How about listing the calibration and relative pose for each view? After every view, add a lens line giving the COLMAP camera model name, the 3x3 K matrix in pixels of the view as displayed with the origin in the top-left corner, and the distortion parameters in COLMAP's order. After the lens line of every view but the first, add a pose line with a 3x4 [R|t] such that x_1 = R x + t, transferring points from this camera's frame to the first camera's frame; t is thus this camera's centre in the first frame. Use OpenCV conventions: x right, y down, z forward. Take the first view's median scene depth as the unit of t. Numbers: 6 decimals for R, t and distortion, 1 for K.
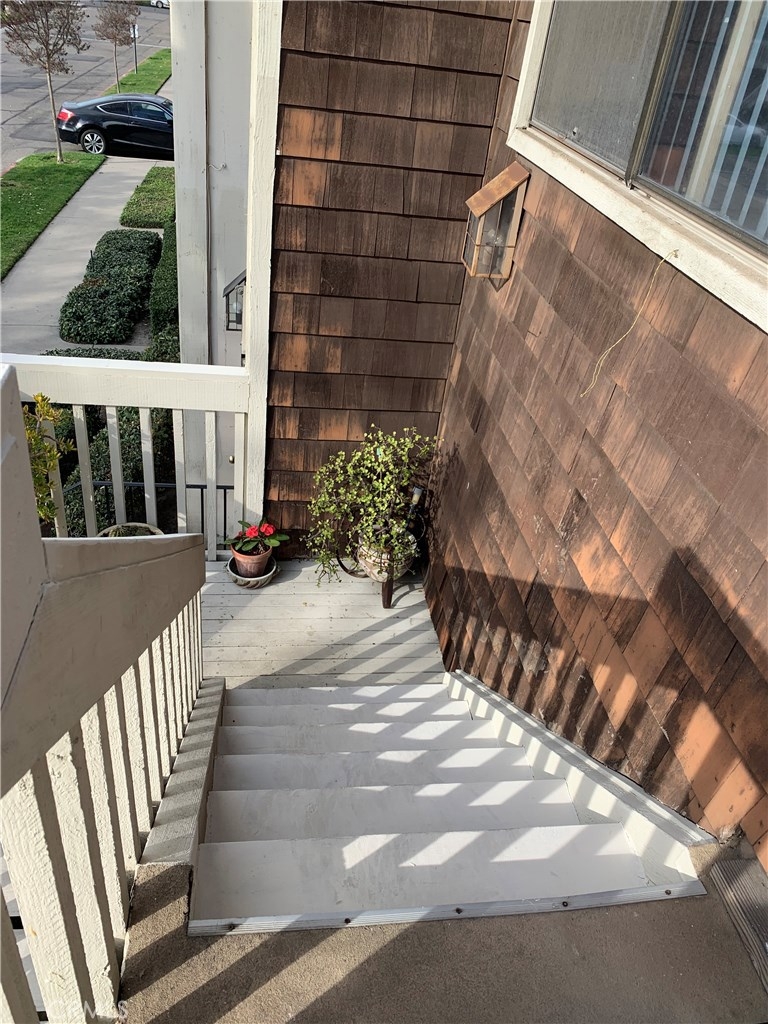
lens RADIAL K [[783.9, 0, 386.3], [0, 783.9, 512.9], [0, 0, 1]] dist [0.034486, -0.039356]
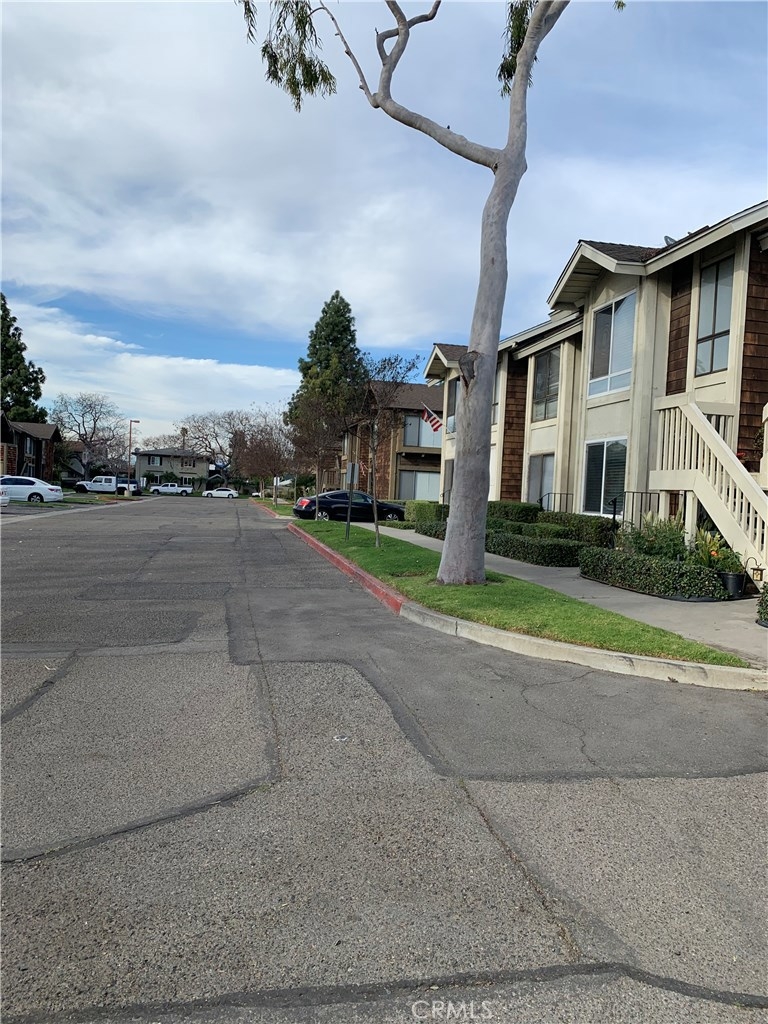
lens RADIAL K [[783.9, 0, 383.4], [0, 783.9, 510.1], [0, 0, 1]] dist [0.034486, -0.039356]
pose [[0.995305, -0.067955, 0.068921, -1.854901], [0.094426, 0.838110, -0.537267, 1.801842], [-0.021254, 0.541252, 0.840592, -1.499405]]
